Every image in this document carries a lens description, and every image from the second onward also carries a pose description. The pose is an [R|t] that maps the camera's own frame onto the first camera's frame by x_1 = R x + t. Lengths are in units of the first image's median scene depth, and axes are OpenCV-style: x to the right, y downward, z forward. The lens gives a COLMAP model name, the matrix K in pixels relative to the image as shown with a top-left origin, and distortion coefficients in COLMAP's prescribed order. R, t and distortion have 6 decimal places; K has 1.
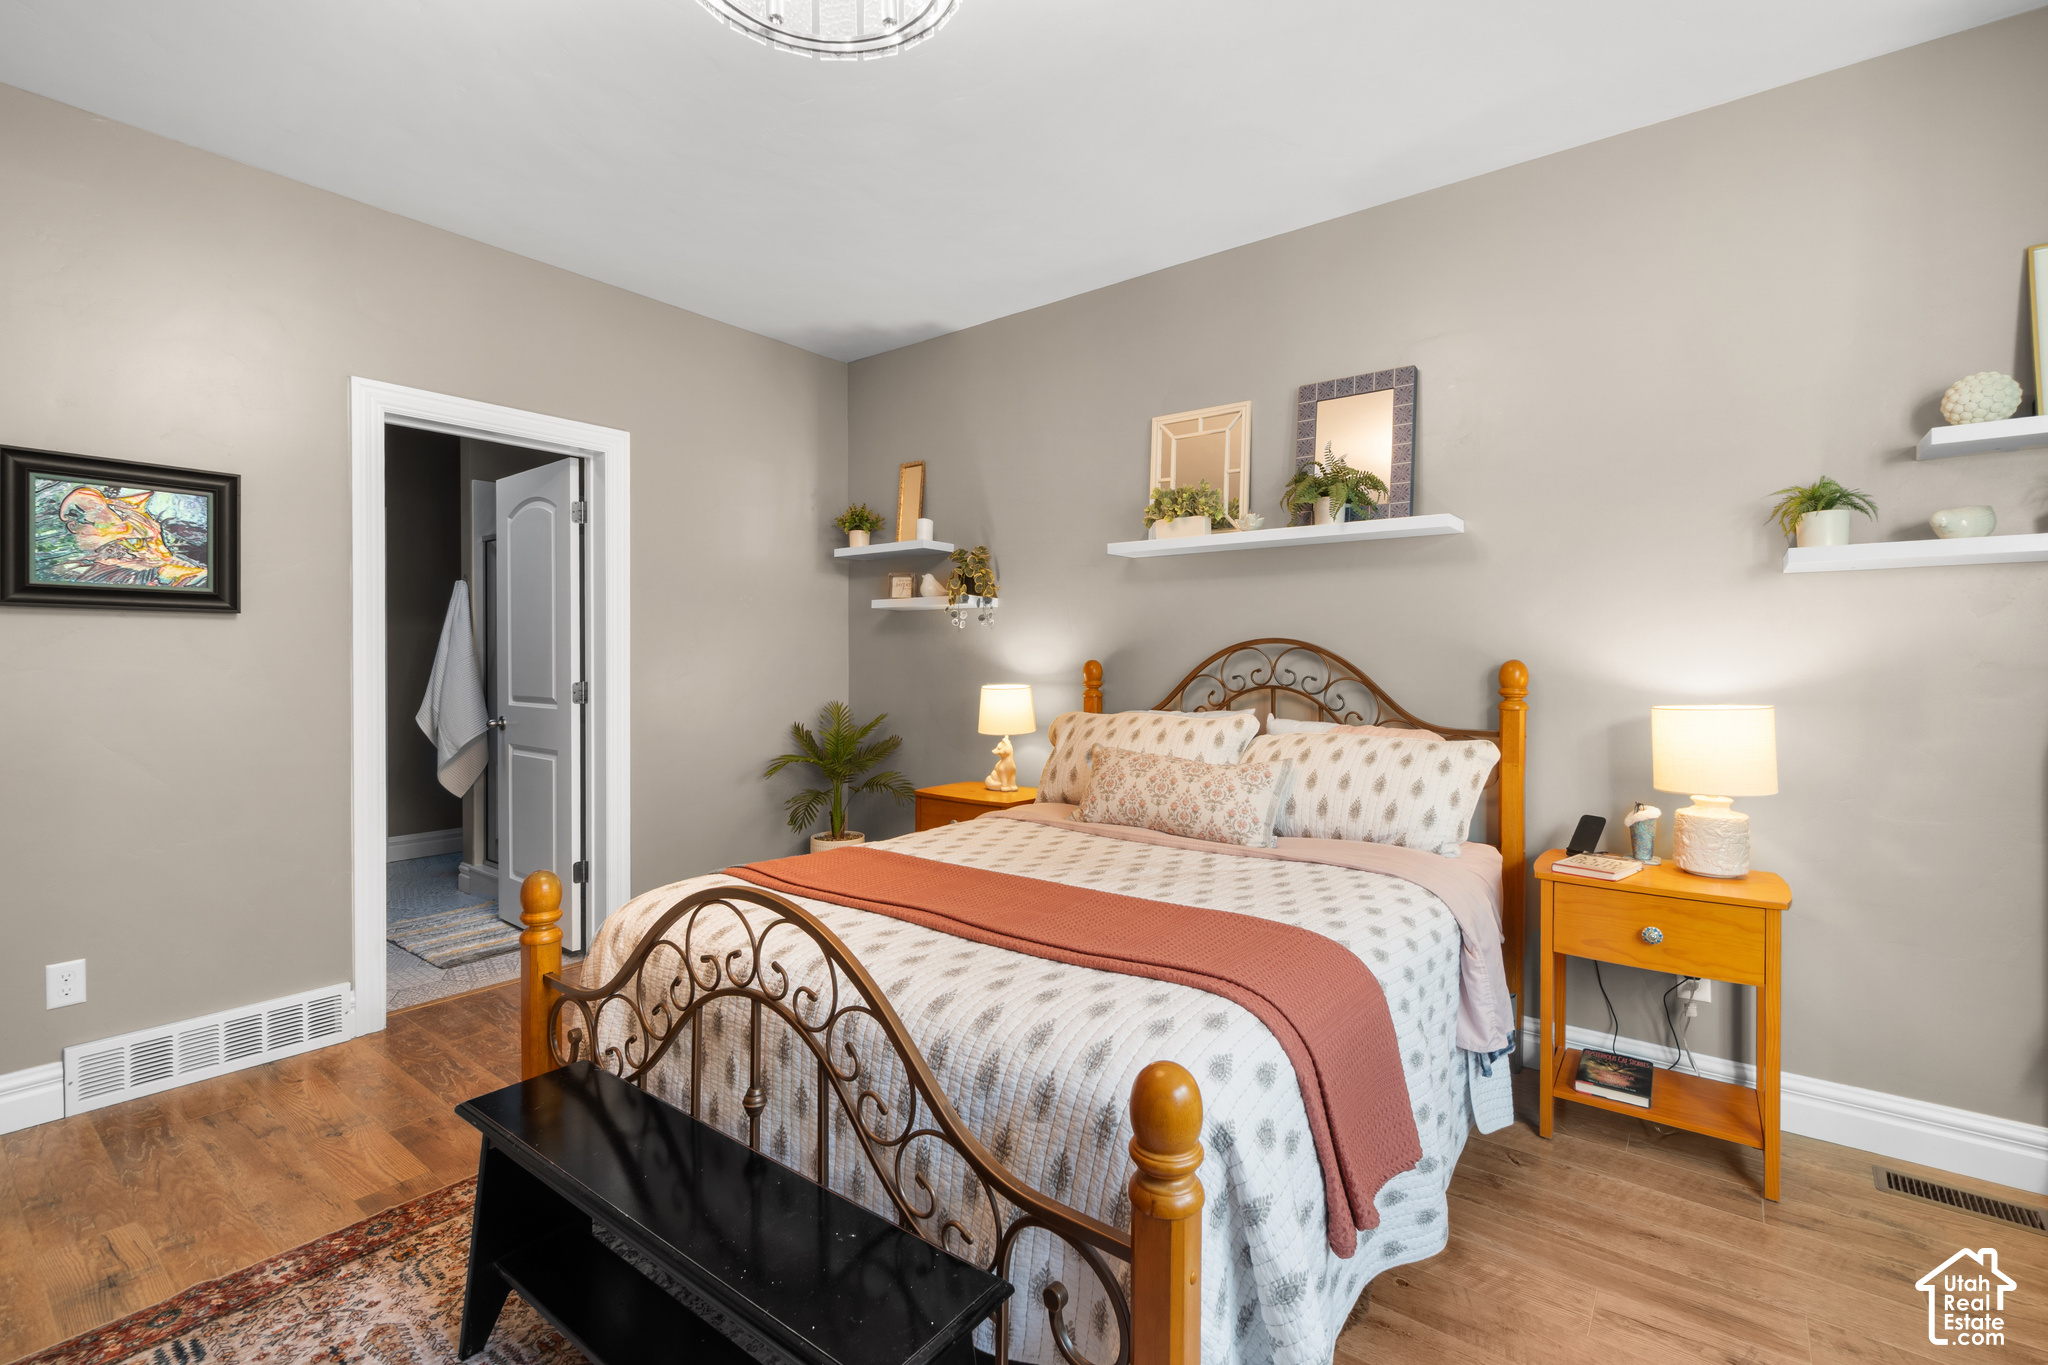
lens RADIAL K [[898.7, 0, 1008.9], [0, 898.7, 678.8], [0, 0, 1]] dist [0.003661, -0.000183]
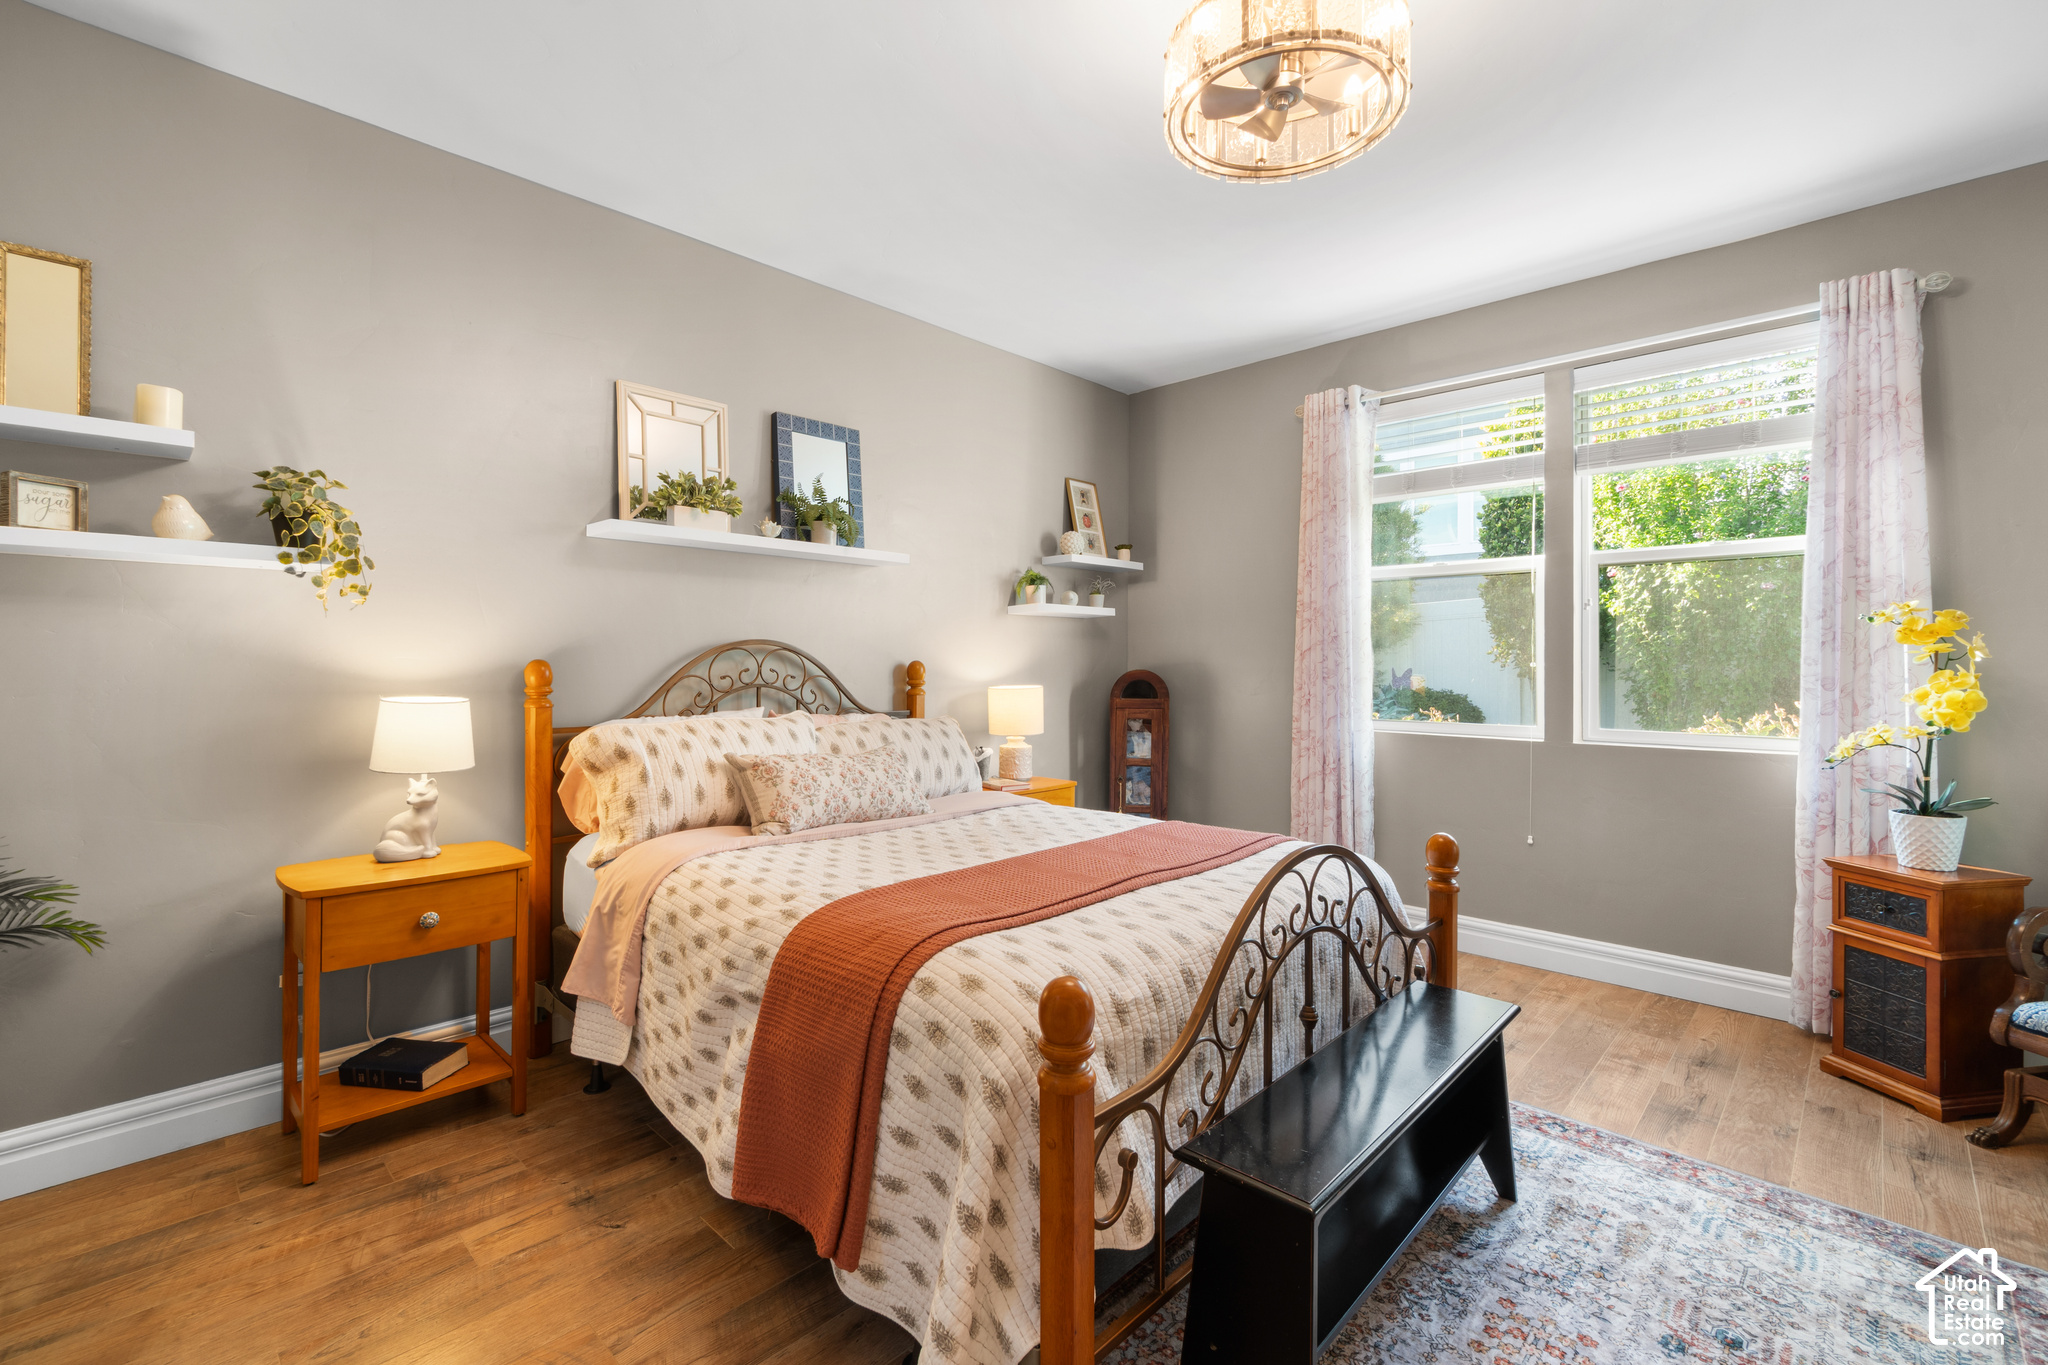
lens RADIAL K [[898.7, 0, 1007.8], [0, 898.7, 670.4], [0, 0, 1]] dist [0.003661, -0.000183]
pose [[0.134093, -0.014057, 0.990869, -0.756297], [0.010349, 0.999865, 0.012784, -0.019504], [-0.990915, 0.008540, 0.134220, 0.595100]]
